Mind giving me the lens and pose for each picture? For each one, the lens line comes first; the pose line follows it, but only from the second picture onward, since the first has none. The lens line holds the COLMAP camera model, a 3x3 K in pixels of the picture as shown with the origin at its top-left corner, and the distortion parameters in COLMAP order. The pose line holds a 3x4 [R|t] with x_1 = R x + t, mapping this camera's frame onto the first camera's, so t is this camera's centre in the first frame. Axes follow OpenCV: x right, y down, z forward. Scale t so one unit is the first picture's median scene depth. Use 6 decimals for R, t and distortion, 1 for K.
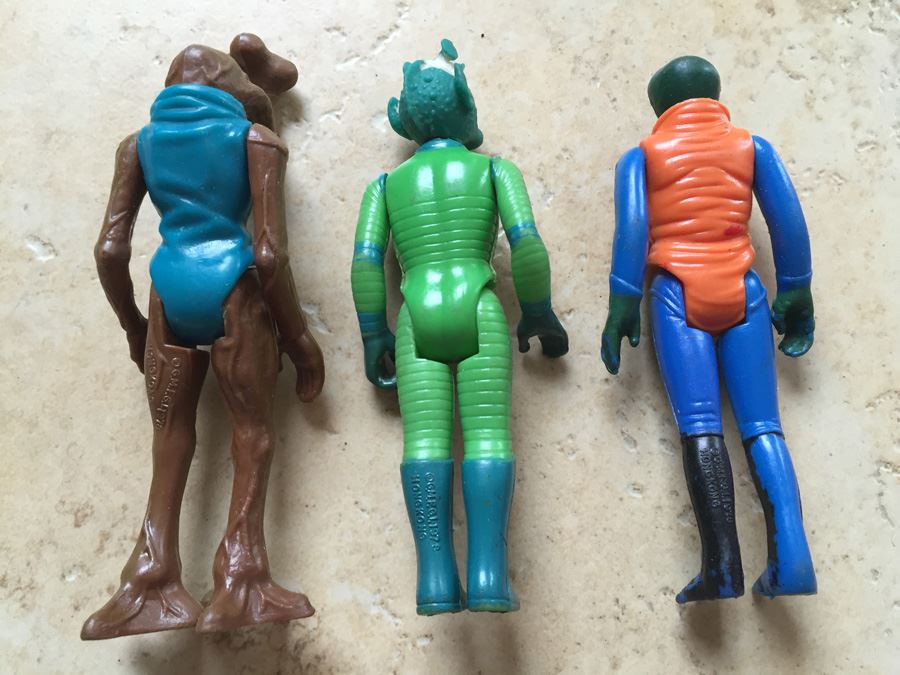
lens RADIAL K [[779.5, 0, 454.9], [0, 779.5, 337.3], [0, 0, 1]] dist [0.059627, -0.149730]
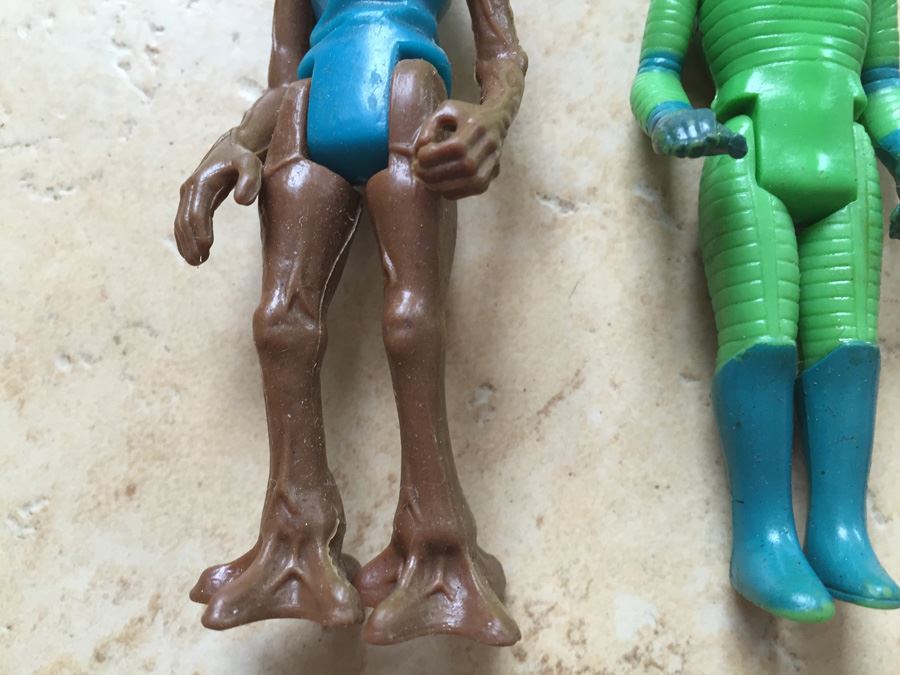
lens RADIAL K [[779.5, 0, 448.3], [0, 779.5, 331.8], [0, 0, 1]] dist [0.059627, -0.149730]
pose [[0.998288, 0.024930, -0.052917, -0.322995], [-0.023114, 0.999132, 0.034666, 0.063194], [0.053735, -0.033383, 0.997997, 0.319589]]
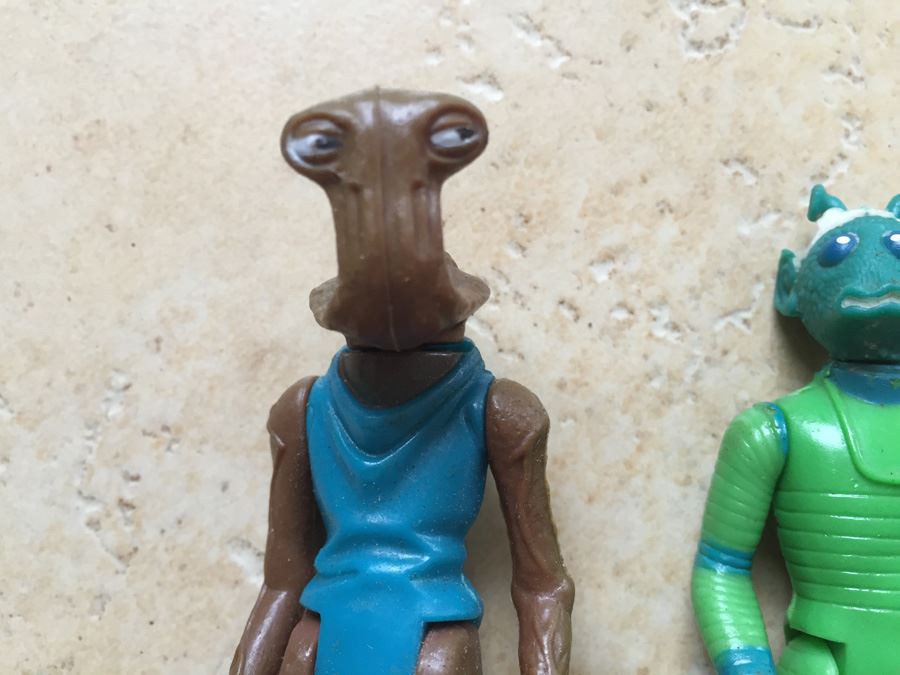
lens RADIAL K [[779.5, 0, 449.5], [0, 779.5, 337.2], [0, 0, 1]] dist [0.059627, -0.149730]
pose [[0.998648, 0.025934, -0.045043, -0.361453], [-0.022111, 0.996272, 0.083389, -0.332795], [0.047038, -0.082280, 0.995499, 0.440458]]
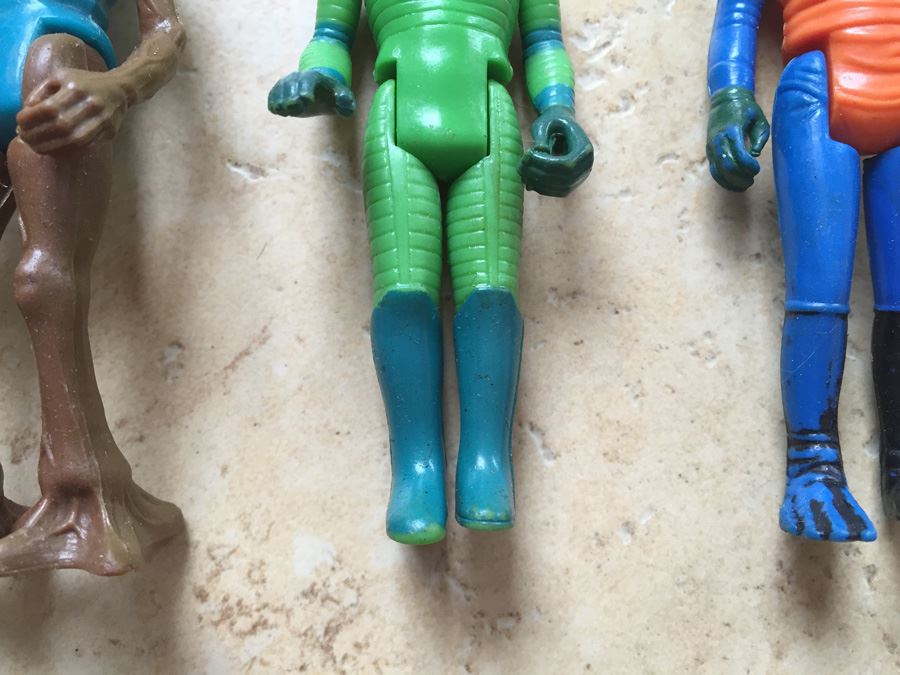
lens RADIAL K [[779.5, 0, 447.4], [0, 779.5, 334.0], [0, 0, 1]] dist [0.059627, -0.149730]
pose [[0.999717, -0.009845, -0.021668, -0.071731], [0.010670, 0.999210, 0.038281, 0.097037], [0.021274, -0.038502, 0.999032, 0.290891]]
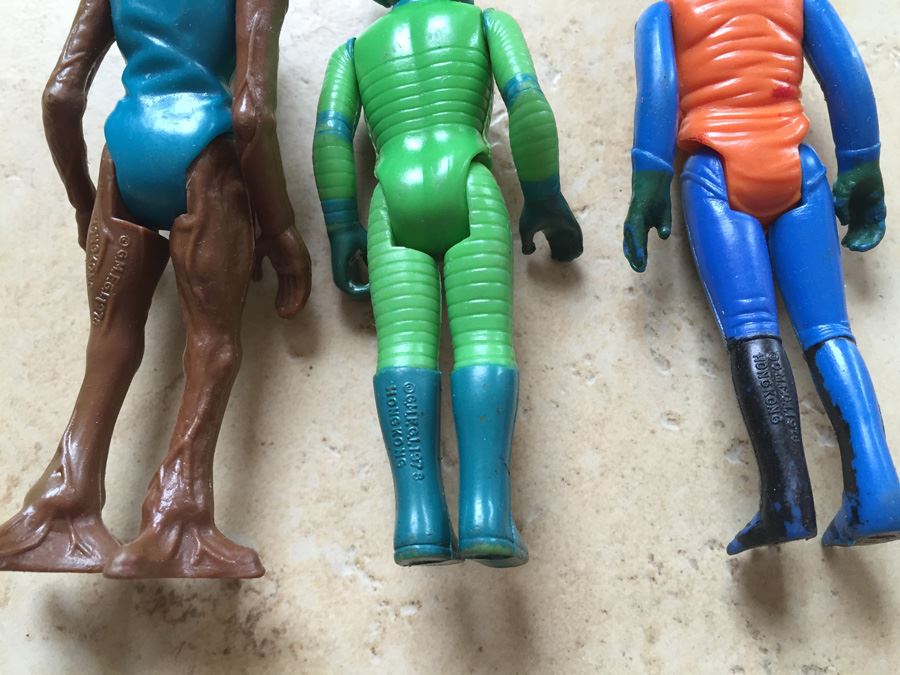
lens RADIAL K [[779.5, 0, 450.9], [0, 779.5, 336.5], [0, 0, 1]] dist [0.059627, -0.149730]
pose [[0.999687, -0.018166, -0.017181, 0.019918], [0.017502, 0.999122, -0.038054, 0.134345], [0.017857, 0.037742, 0.999128, 0.185941]]
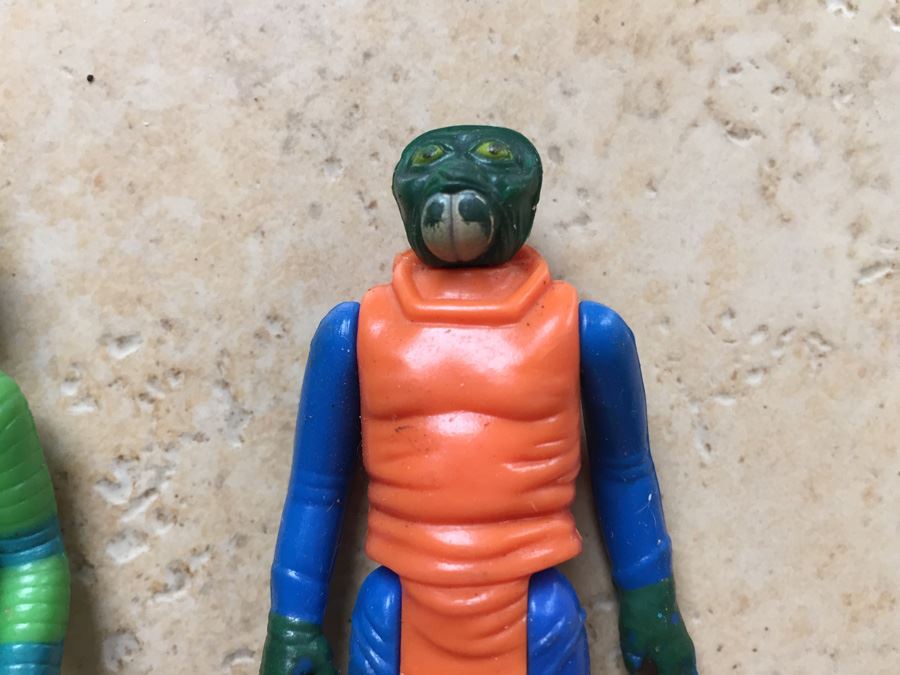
lens RADIAL K [[779.5, 0, 447.5], [0, 779.5, 340.2], [0, 0, 1]] dist [0.059627, -0.149730]
pose [[0.998728, -0.046391, 0.019743, 0.257187], [0.042714, 0.986596, 0.157489, -0.319607], [-0.026785, -0.156446, 0.987323, 0.543292]]
